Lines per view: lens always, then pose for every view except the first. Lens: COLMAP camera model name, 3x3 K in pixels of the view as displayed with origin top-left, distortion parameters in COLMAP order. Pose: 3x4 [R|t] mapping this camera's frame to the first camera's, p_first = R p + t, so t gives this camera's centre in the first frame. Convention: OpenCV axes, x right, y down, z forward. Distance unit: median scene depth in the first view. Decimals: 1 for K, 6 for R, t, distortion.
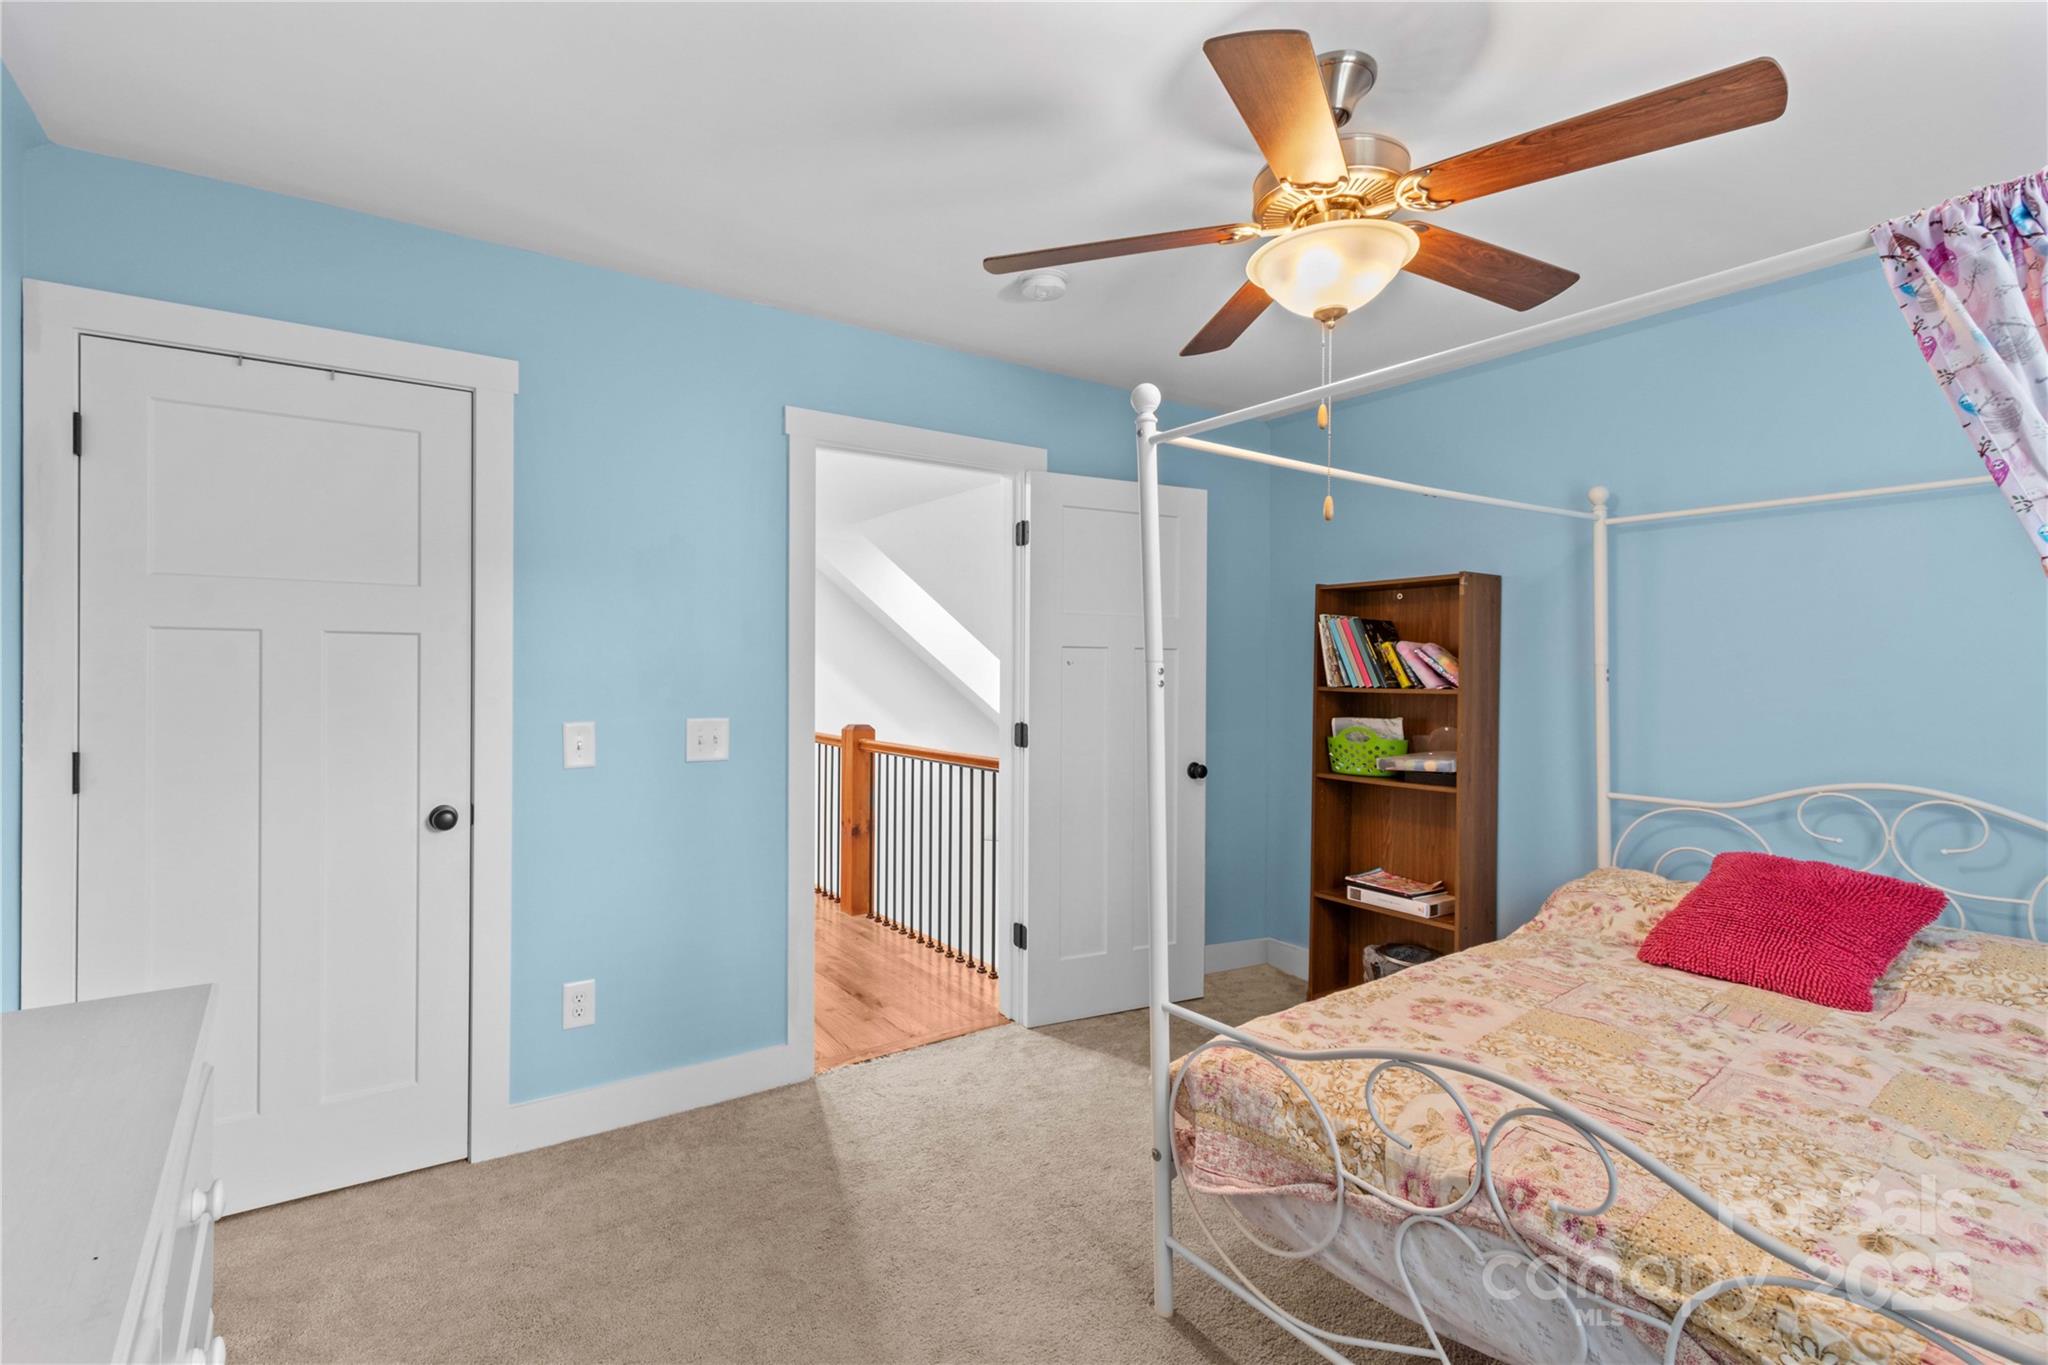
lens RADIAL K [[973.3, 0, 981.4], [0, 973.3, 673.6], [0, 0, 1]] dist [-0.022836, -0.000943]
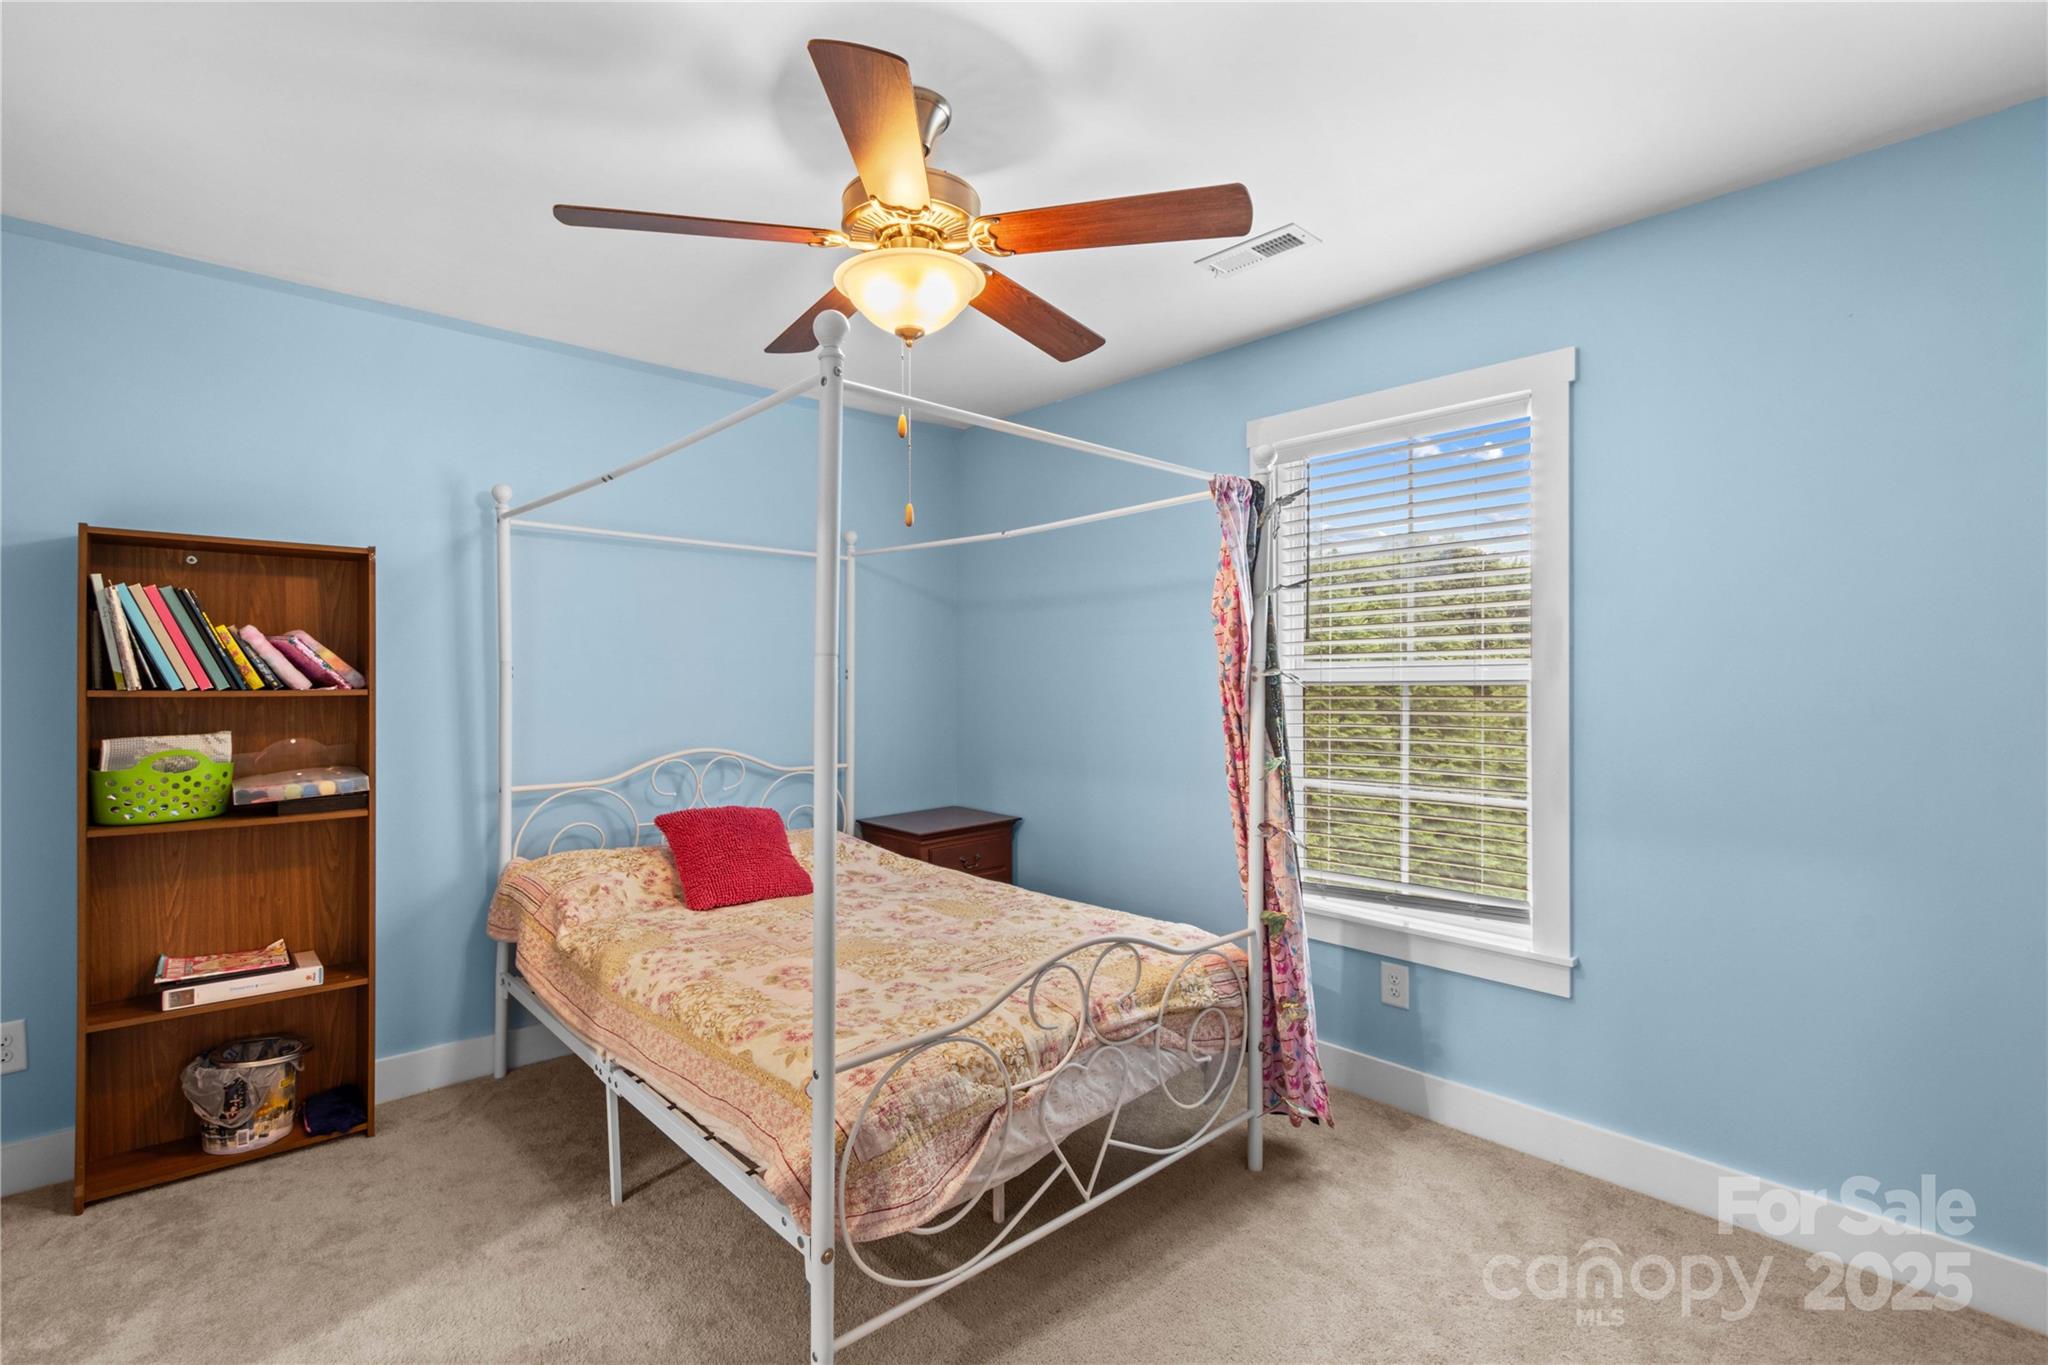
lens RADIAL K [[932.5, 0, 1002.4], [0, 932.5, 674.8], [0, 0, 1]] dist [-0.000052, -0.000135]
pose [[-0.161342, -0.003383, 0.986893, -0.363248], [0.000346, 0.999994, 0.003484, 0.001395], [-0.986899, 0.000904, -0.161340, 0.574828]]
